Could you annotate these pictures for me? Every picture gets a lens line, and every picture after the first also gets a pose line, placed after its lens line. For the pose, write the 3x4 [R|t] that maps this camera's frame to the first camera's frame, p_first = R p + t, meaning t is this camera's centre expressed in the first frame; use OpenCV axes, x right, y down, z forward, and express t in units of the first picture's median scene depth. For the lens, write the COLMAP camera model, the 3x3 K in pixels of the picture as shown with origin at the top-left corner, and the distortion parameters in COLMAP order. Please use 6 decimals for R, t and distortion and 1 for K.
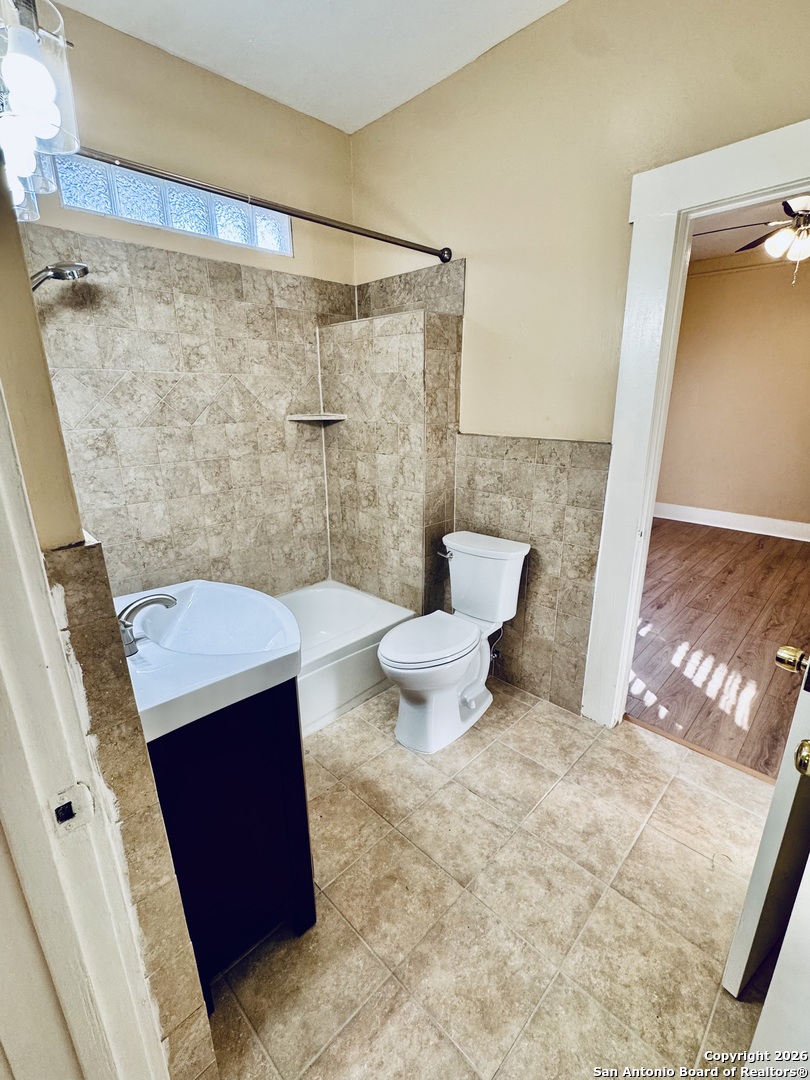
lens RADIAL K [[482.8, 0, 401.5], [0, 482.8, 544.4], [0, 0, 1]] dist [0.000933, 0.001171]
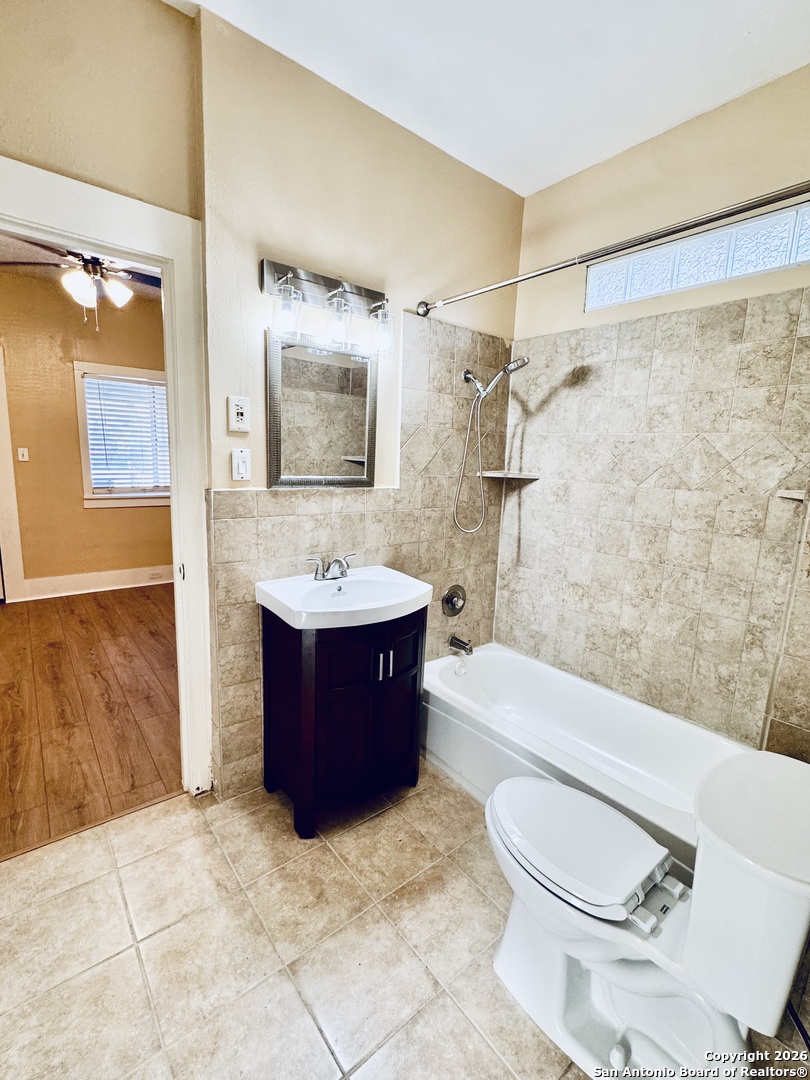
lens RADIAL K [[482.8, 0, 405.1], [0, 482.8, 541.2], [0, 0, 1]] dist [0.000933, 0.001171]
pose [[-0.100729, 0.179577, -0.978573, 0.583883], [-0.332781, 0.920843, 0.203238, -0.193782], [0.937609, 0.346123, -0.032996, 0.656950]]
